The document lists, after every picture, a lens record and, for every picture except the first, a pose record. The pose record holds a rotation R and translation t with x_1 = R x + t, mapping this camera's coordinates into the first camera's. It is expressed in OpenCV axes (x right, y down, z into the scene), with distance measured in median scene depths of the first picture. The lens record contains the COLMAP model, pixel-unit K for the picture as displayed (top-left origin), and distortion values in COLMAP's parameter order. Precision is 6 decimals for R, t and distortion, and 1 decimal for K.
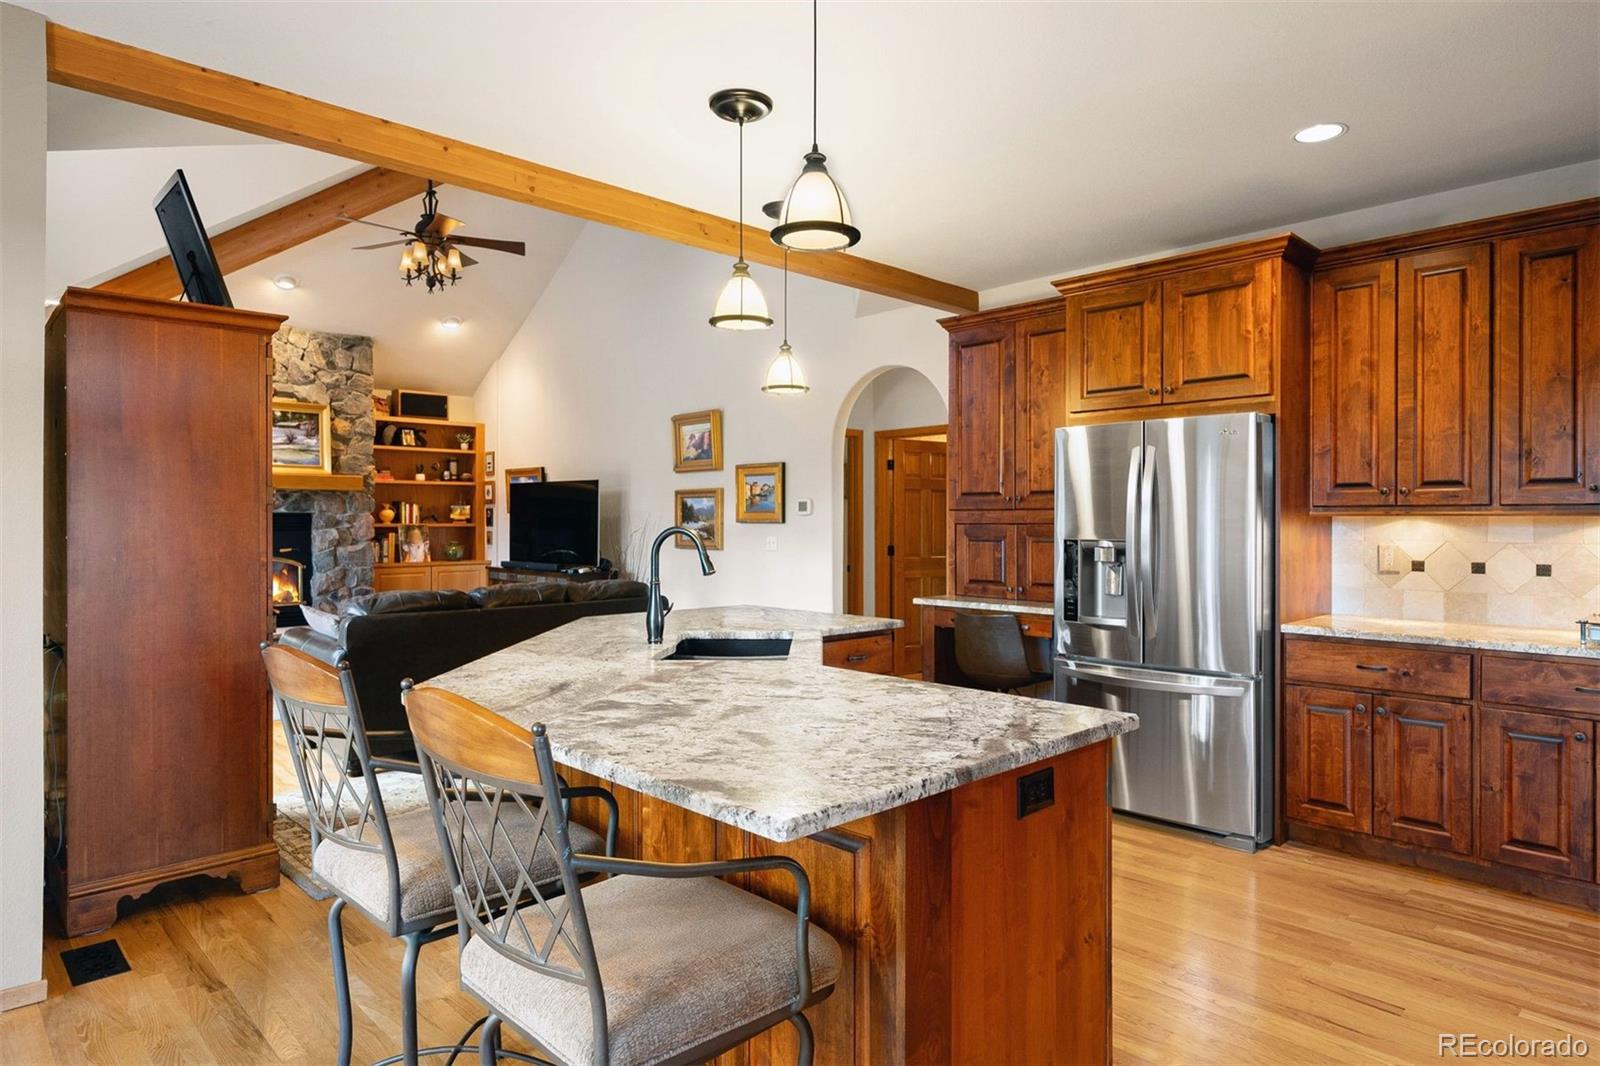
lens RADIAL K [[933.0, 0, 803.7], [0, 933.0, 526.9], [0, 0, 1]] dist [-0.007543, -0.001231]
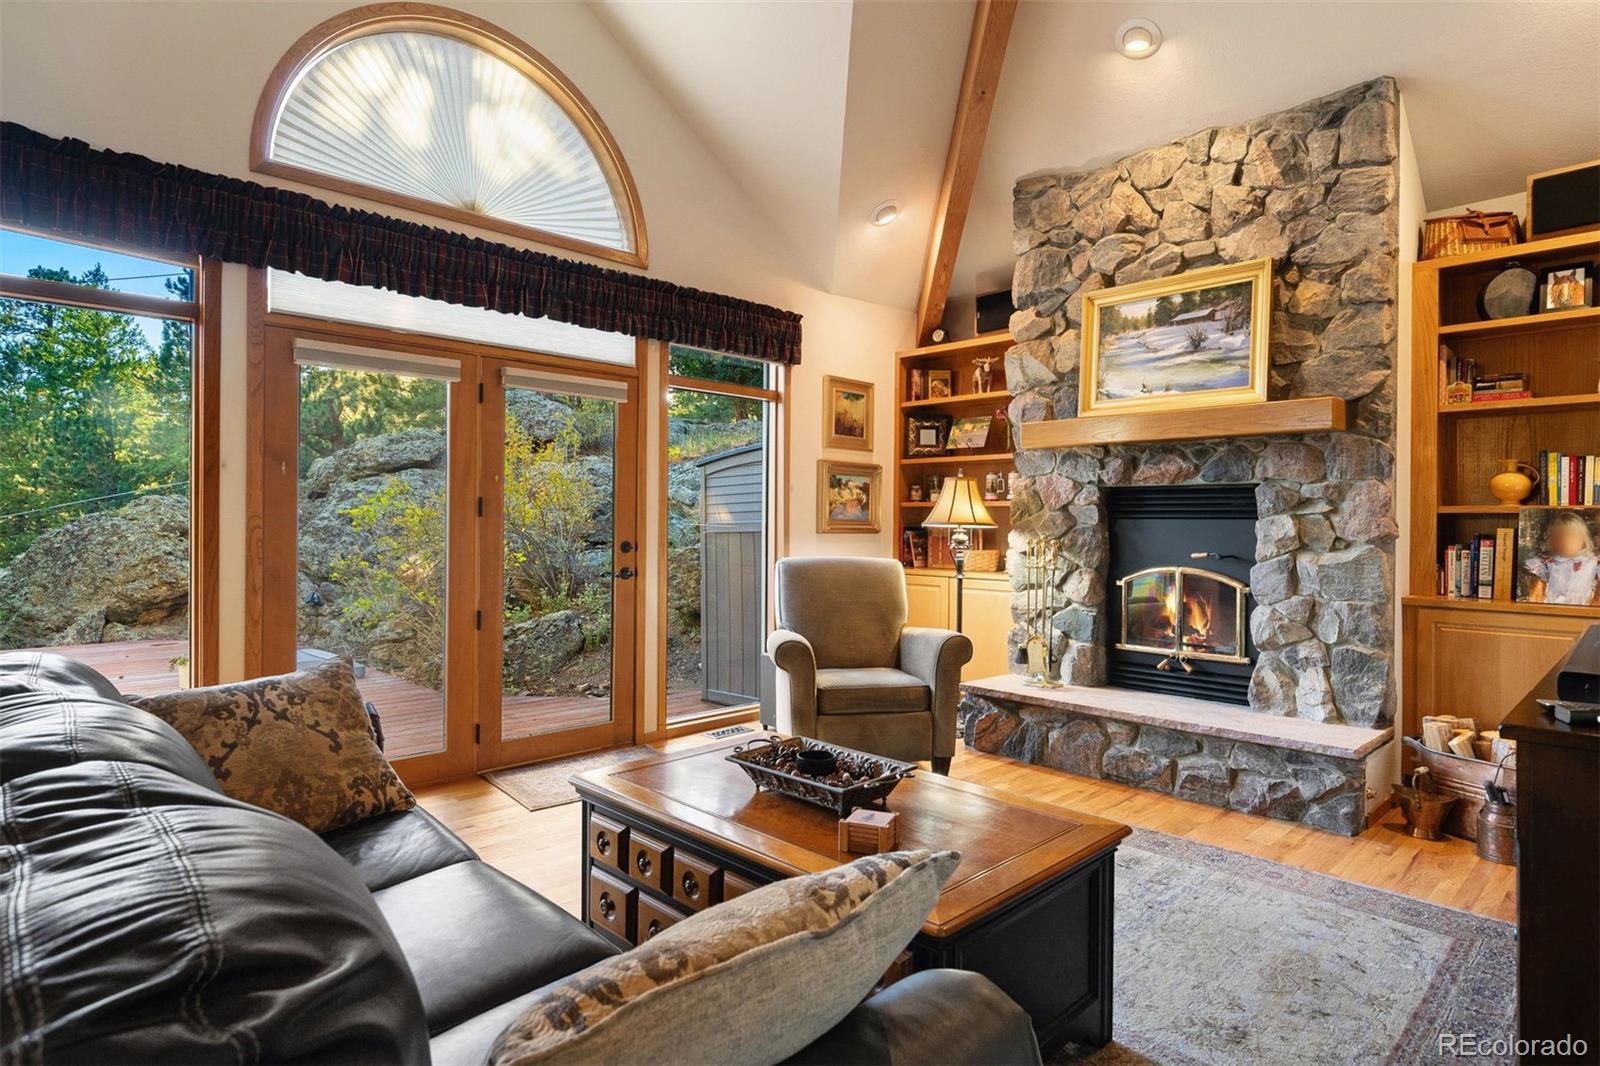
lens RADIAL K [[889.5, 0, 798.1], [0, 889.5, 524.5], [0, 0, 1]] dist [-0.000077, 0.000063]
pose [[-0.003315, 0.005643, -0.999979, -0.057417], [-0.011827, 0.999914, 0.005682, 0.008279], [0.999925, 0.011846, -0.003248, 0.875885]]
